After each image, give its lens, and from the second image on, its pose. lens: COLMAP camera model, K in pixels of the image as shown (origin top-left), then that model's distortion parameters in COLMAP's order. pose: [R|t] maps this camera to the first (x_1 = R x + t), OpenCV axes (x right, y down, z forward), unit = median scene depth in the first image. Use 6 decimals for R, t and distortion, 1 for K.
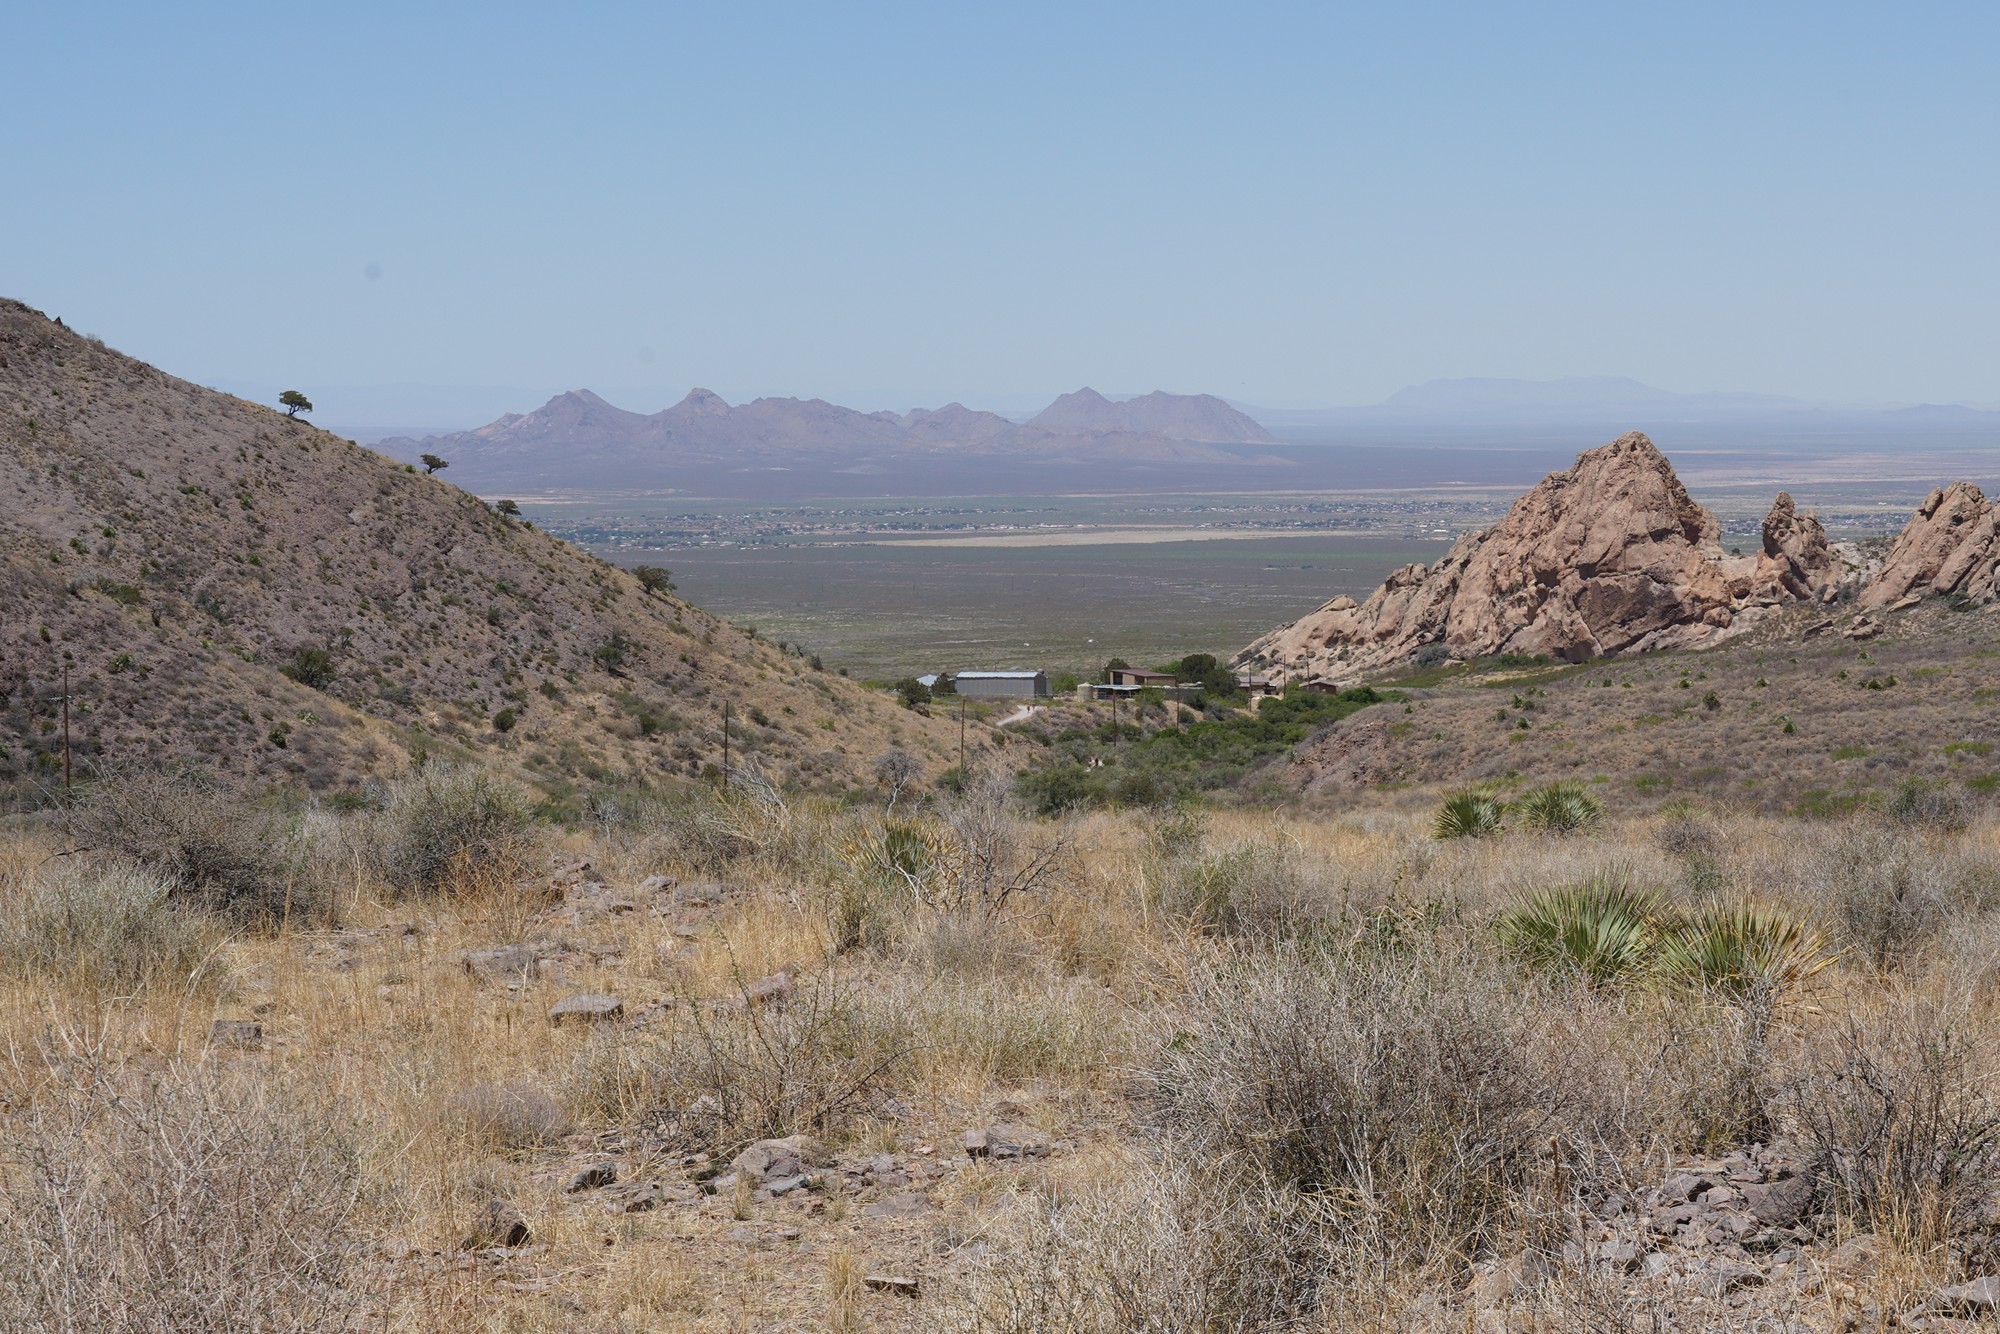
lens RADIAL K [[2470.3, 0, 1000.0], [0, 2470.3, 667.0], [0, 0, 1]] dist [0.003743, 0.000187]
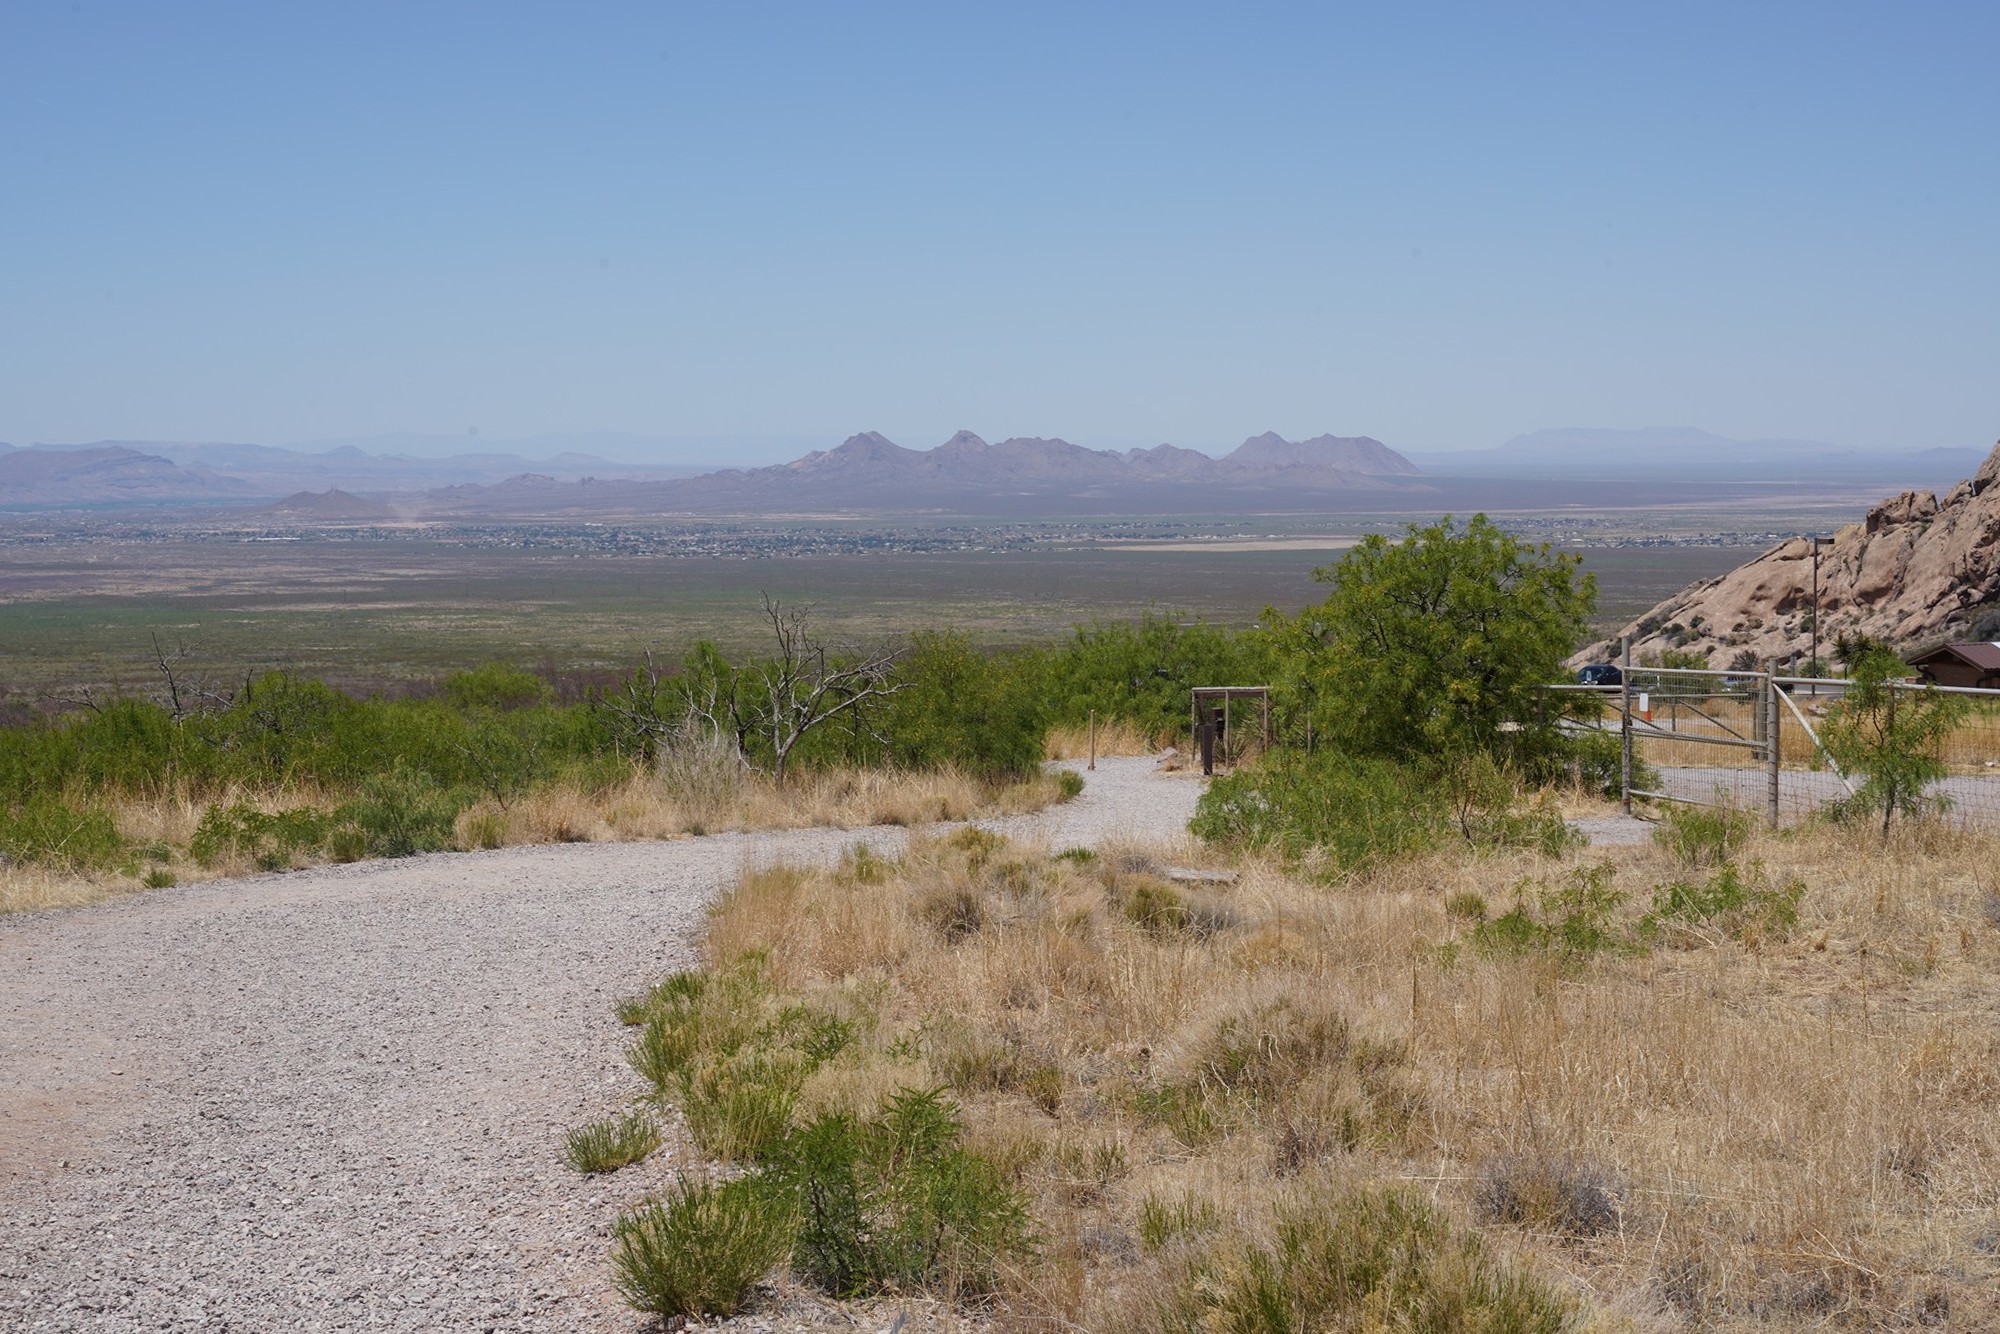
lens RADIAL K [[3541.5, 0, 1000.0], [0, 3541.5, 667.0], [0, 0, 1]] dist [0.000002, -0.004640]
pose [[0.996495, 0.007480, -0.083317, 0.048497], [-0.006796, 0.999941, 0.008489, -0.007278], [0.083376, -0.007893, 0.996487, -0.801101]]
